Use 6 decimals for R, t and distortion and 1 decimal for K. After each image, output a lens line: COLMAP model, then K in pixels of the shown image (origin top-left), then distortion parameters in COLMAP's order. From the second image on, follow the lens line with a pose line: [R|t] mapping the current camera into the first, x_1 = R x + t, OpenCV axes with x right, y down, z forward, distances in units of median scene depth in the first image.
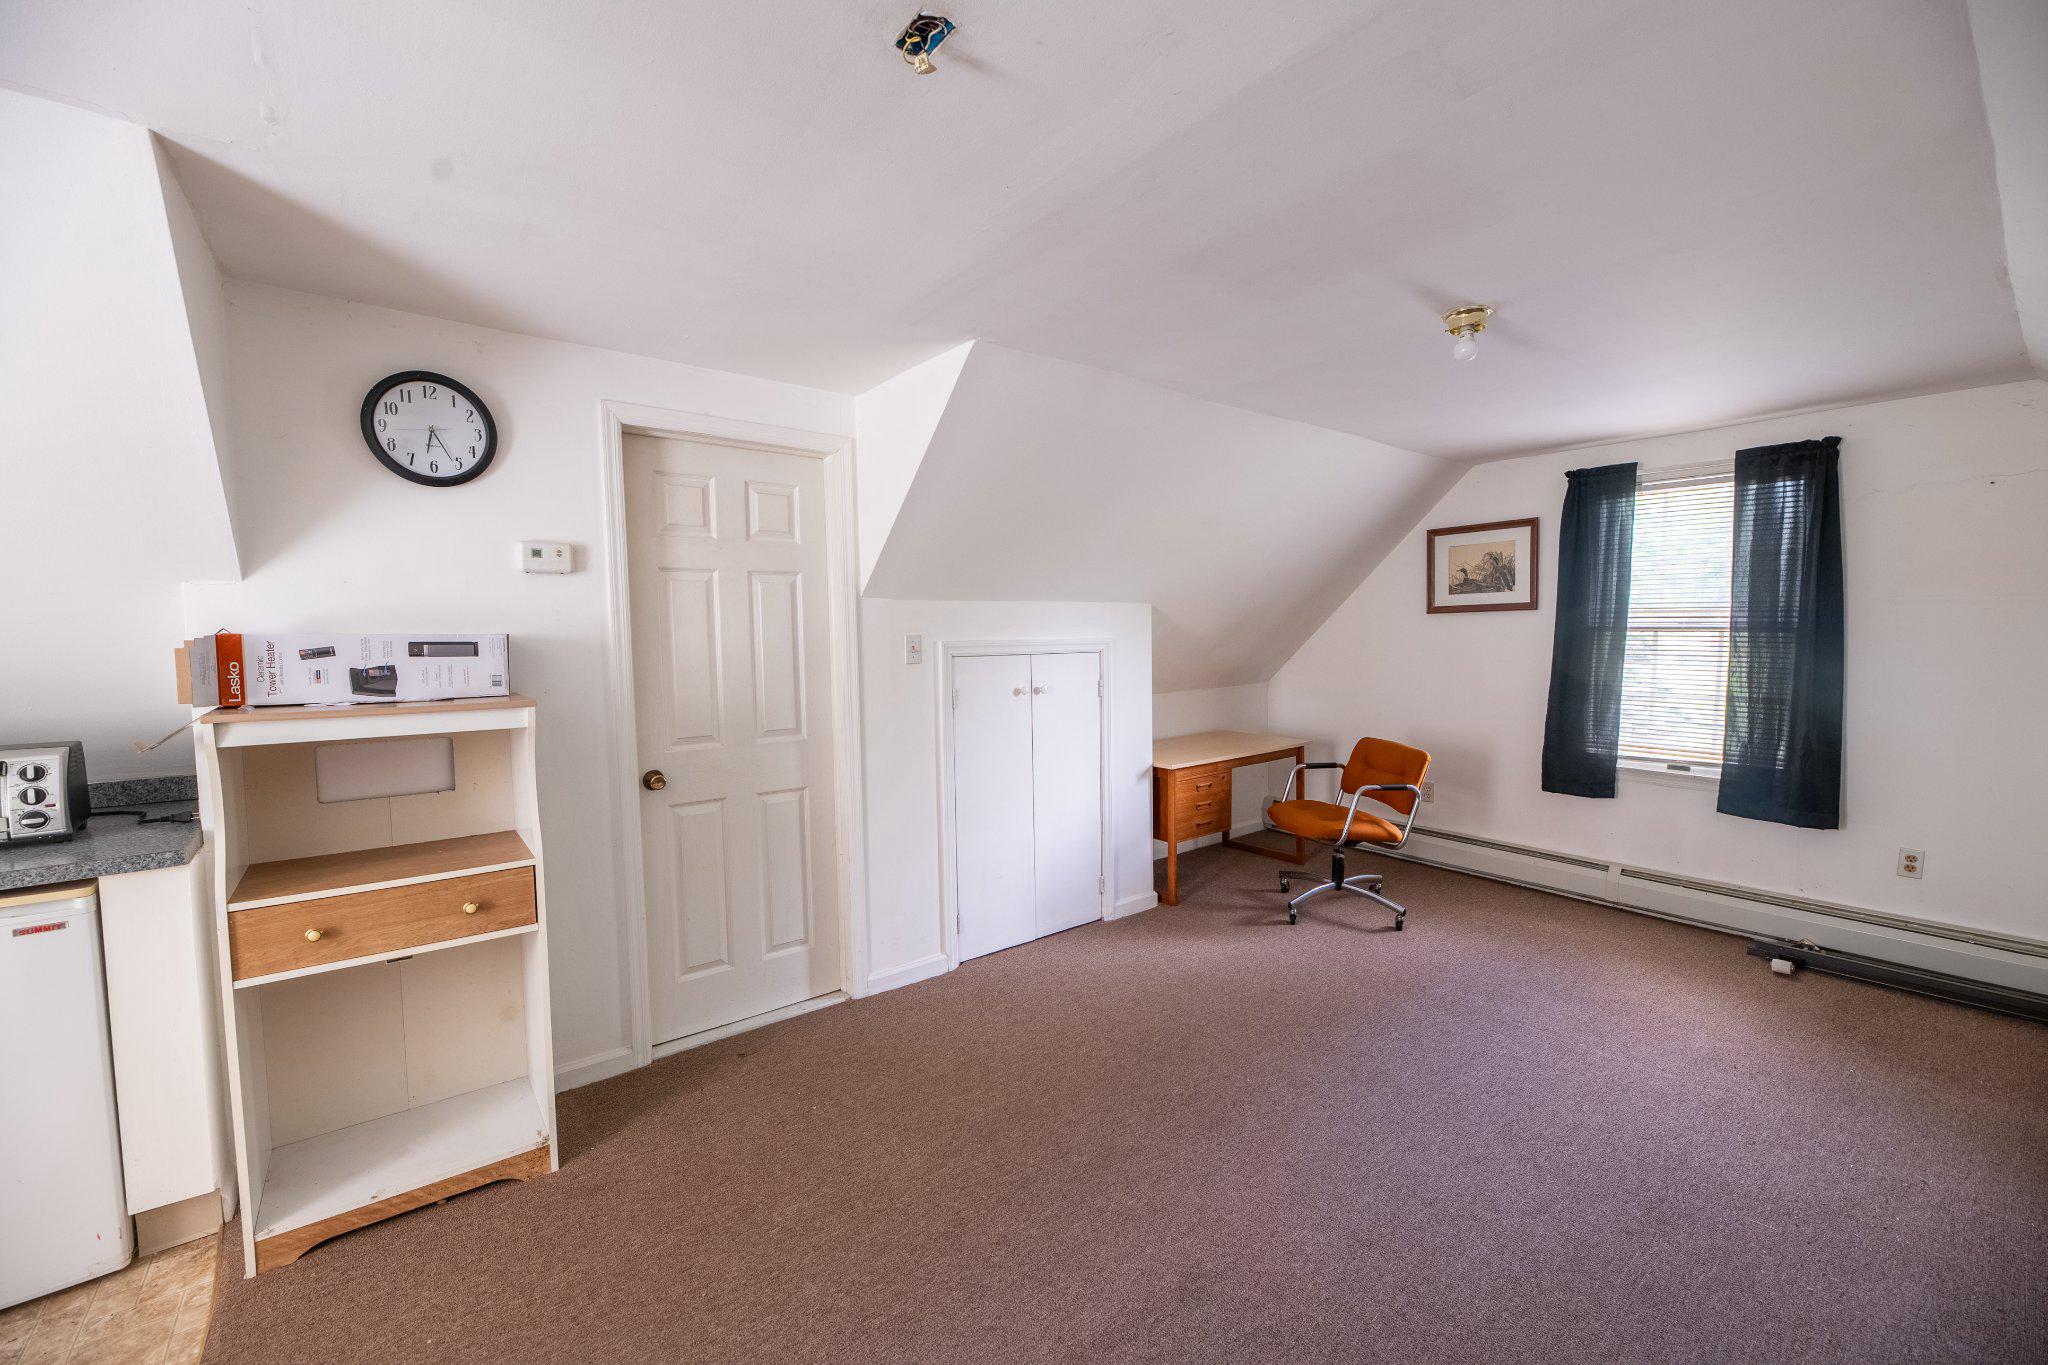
lens RADIAL K [[825.1, 0, 1029.4], [0, 825.1, 691.1], [0, 0, 1]] dist [0.001927, -0.003571]
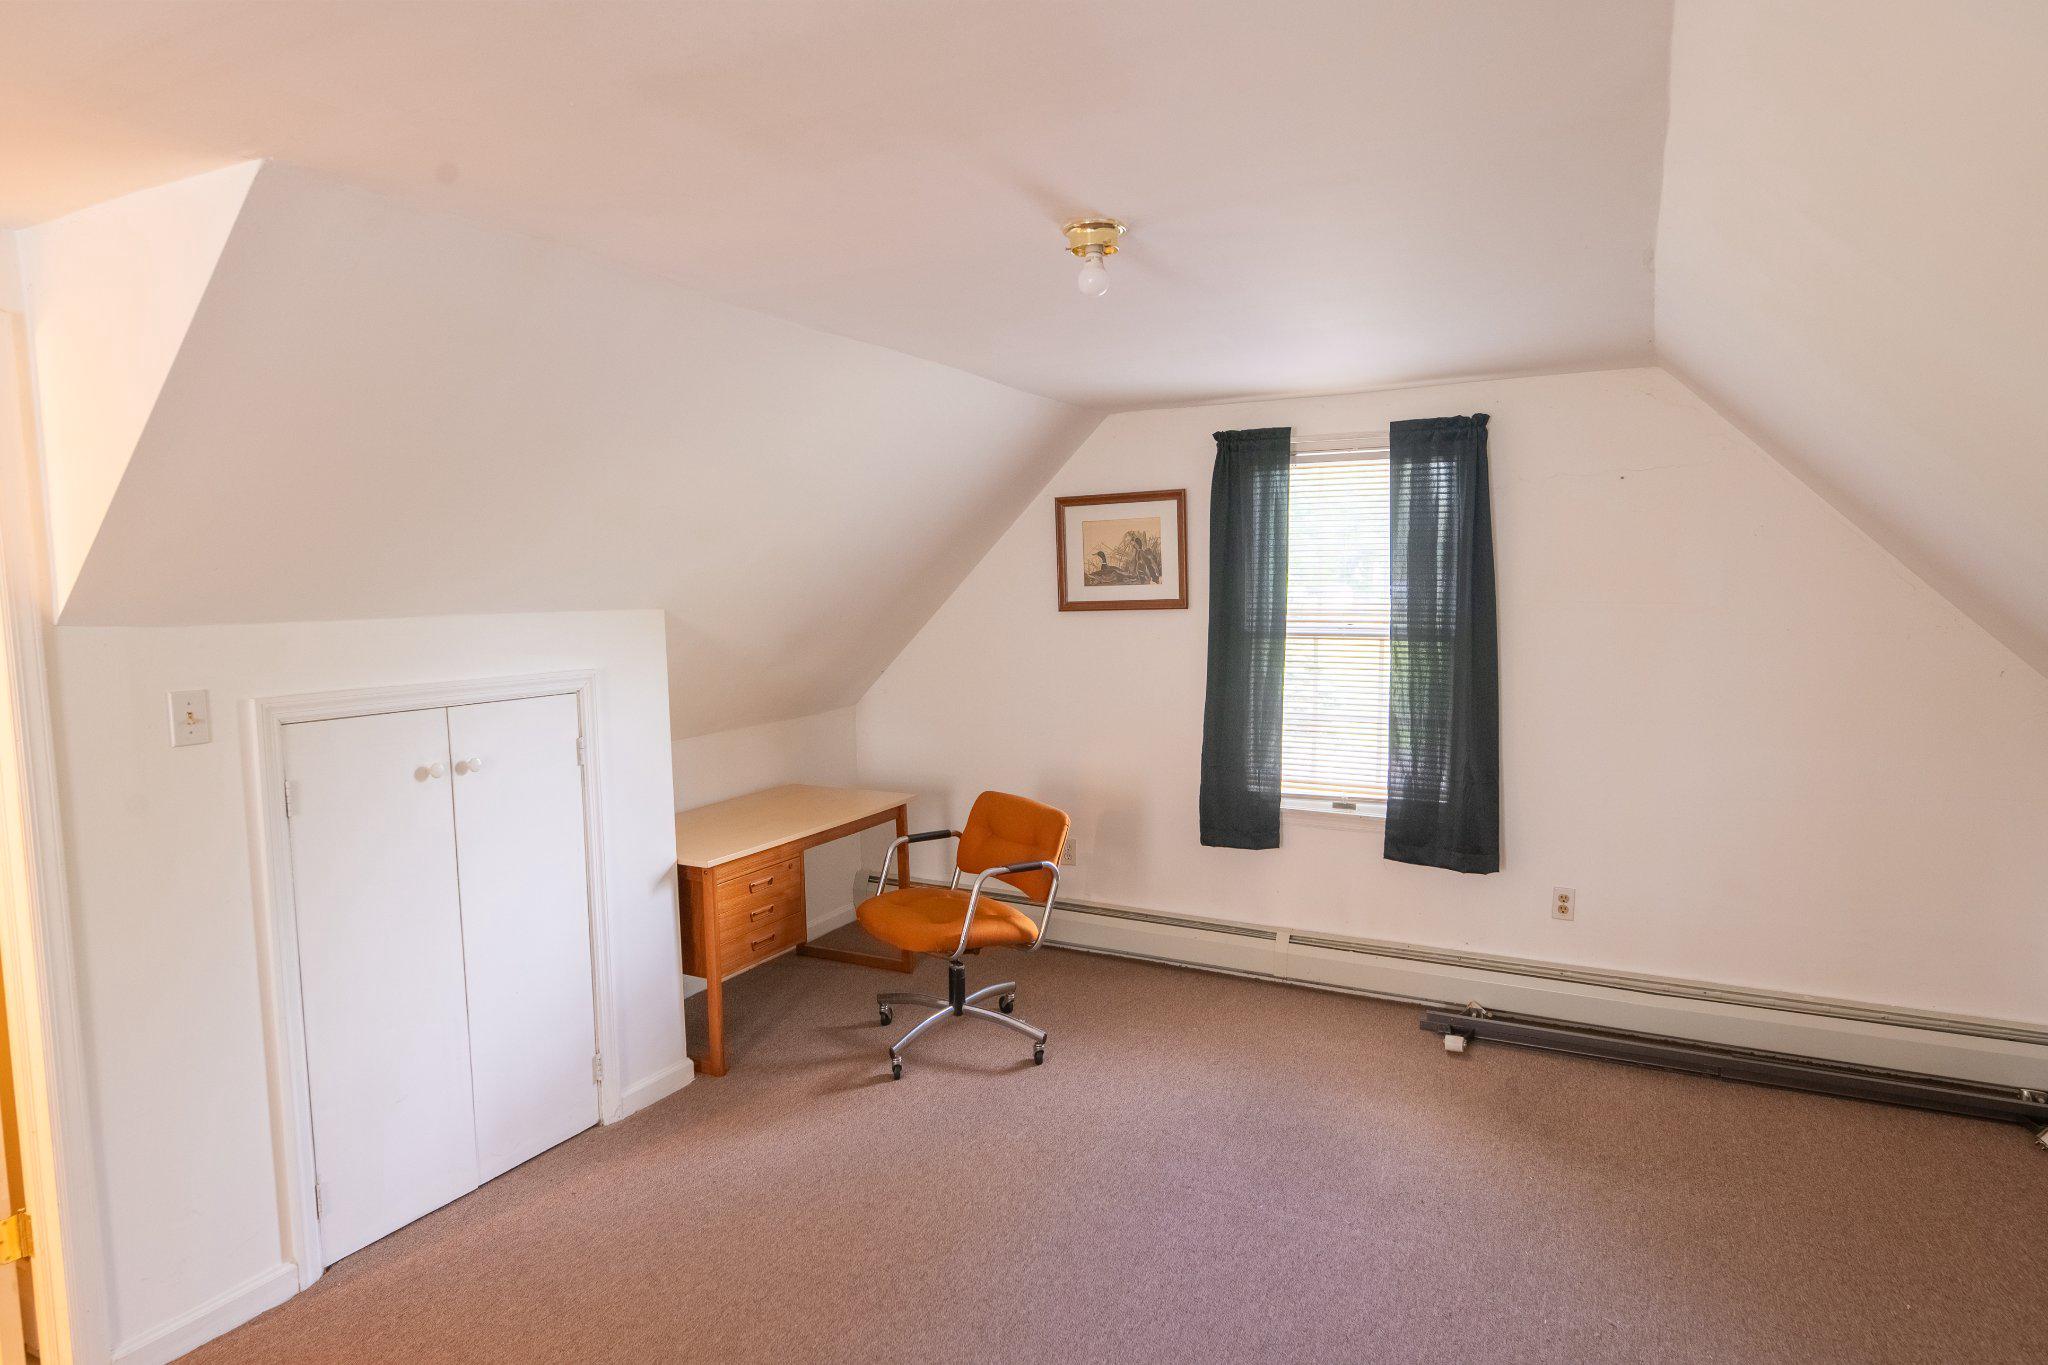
lens RADIAL K [[1163.0, 0, 1028.9], [0, 1163.0, 690.5], [0, 0, 1]] dist [0.005790, 0.000079]
pose [[0.913341, -0.039731, 0.405253, 0.042606], [0.035598, 0.999209, 0.017734, -0.053774], [-0.405637, -0.001771, 0.914033, 0.078472]]
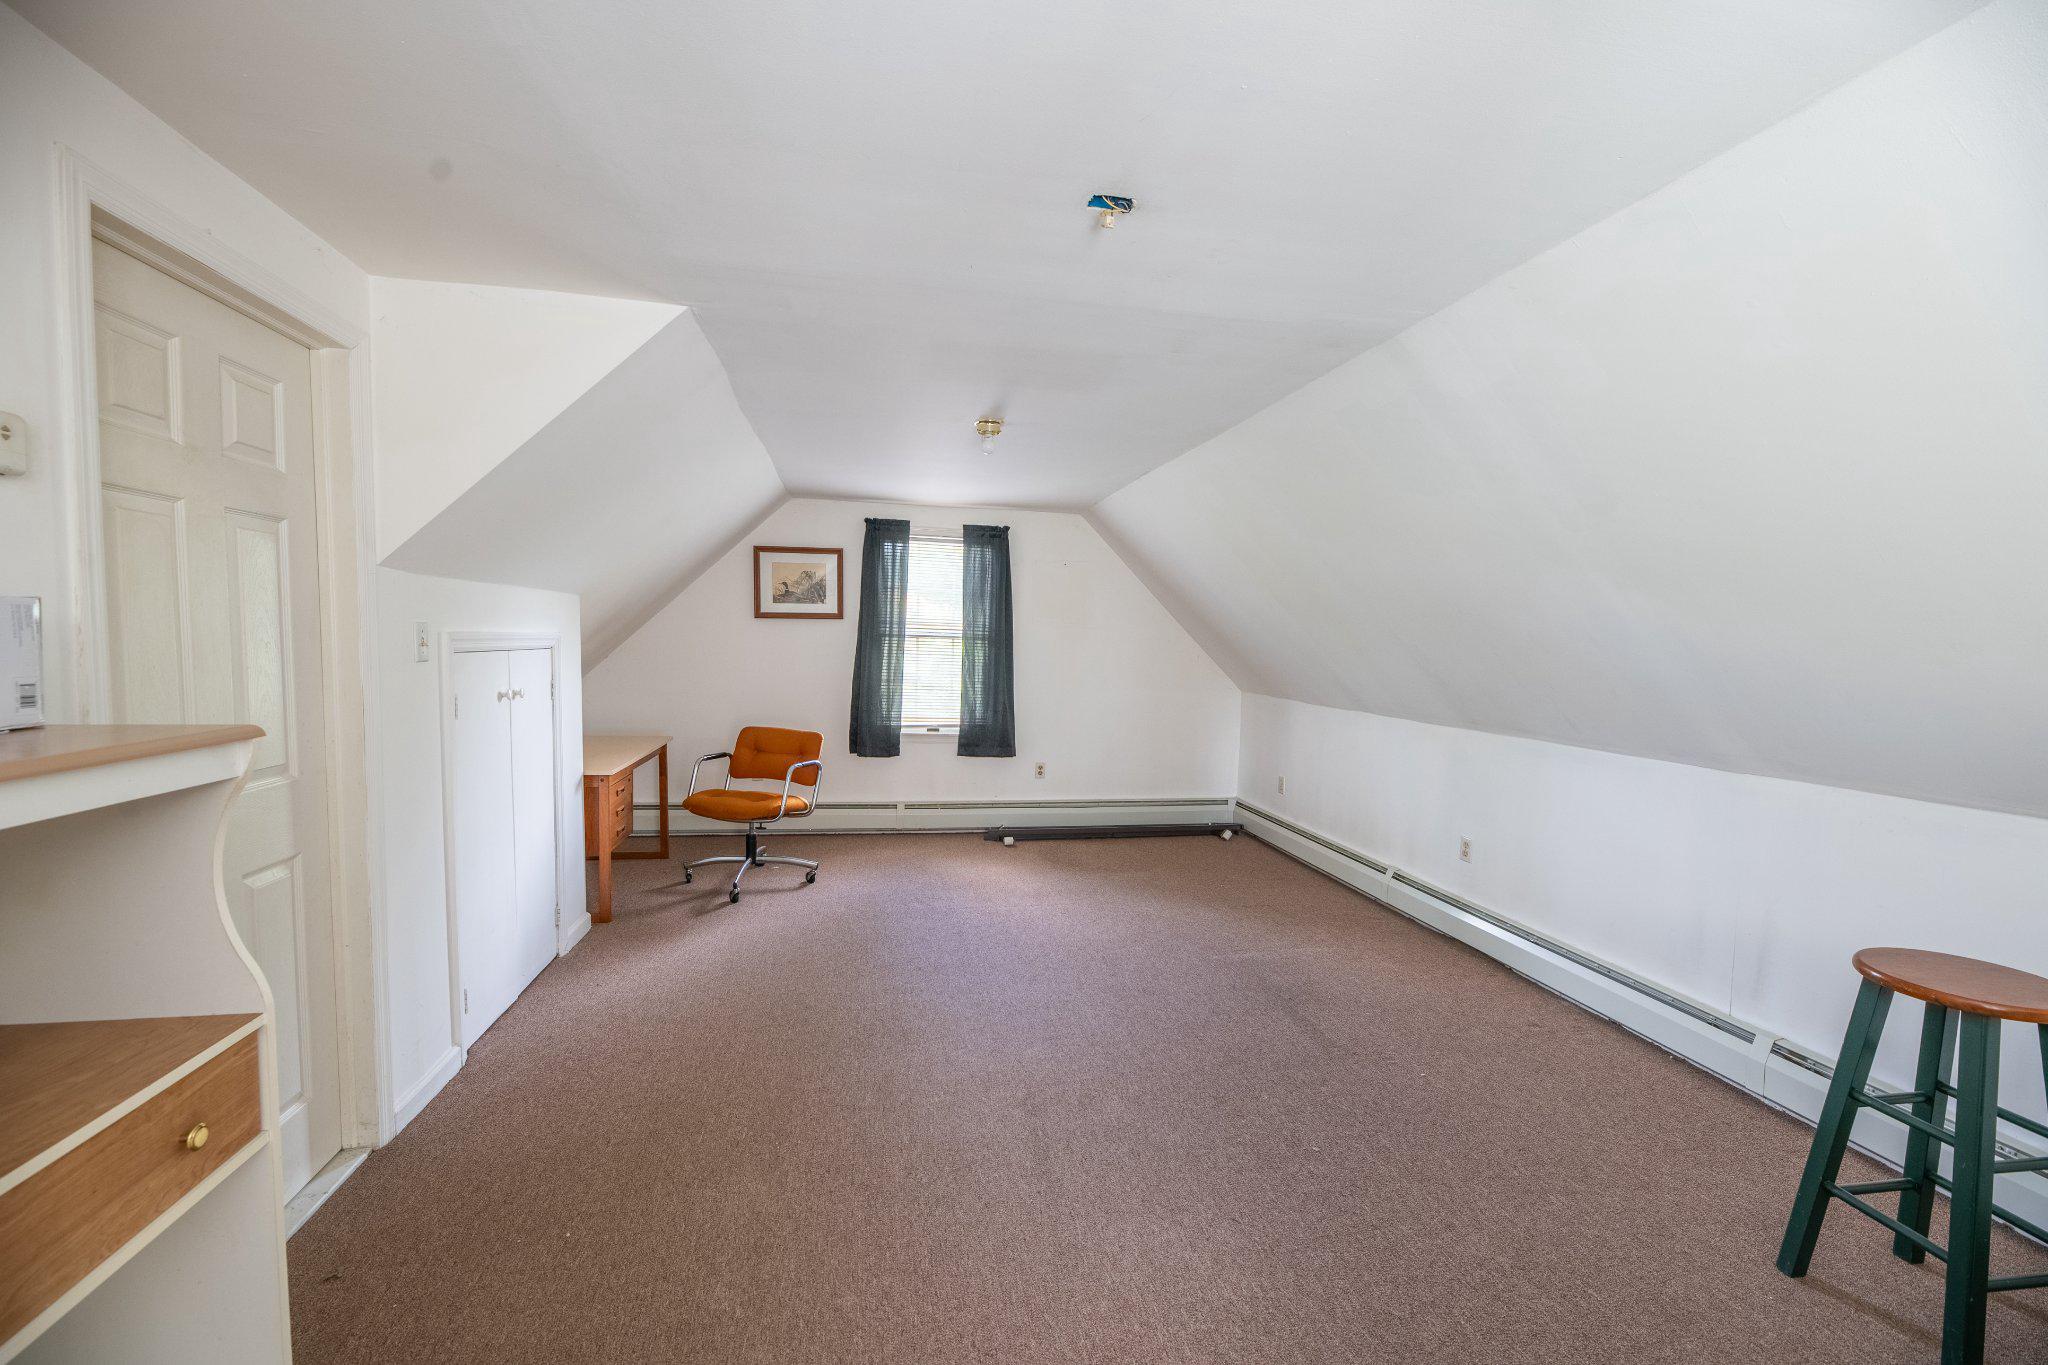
lens RADIAL K [[825.1, 0, 1029.4], [0, 825.1, 691.1], [0, 0, 1]] dist [0.001927, -0.003571]
pose [[0.458975, -0.035277, 0.887748, -0.469265], [0.036219, 0.999124, 0.020977, -0.002430], [-0.887710, 0.022526, 0.459851, 0.161679]]
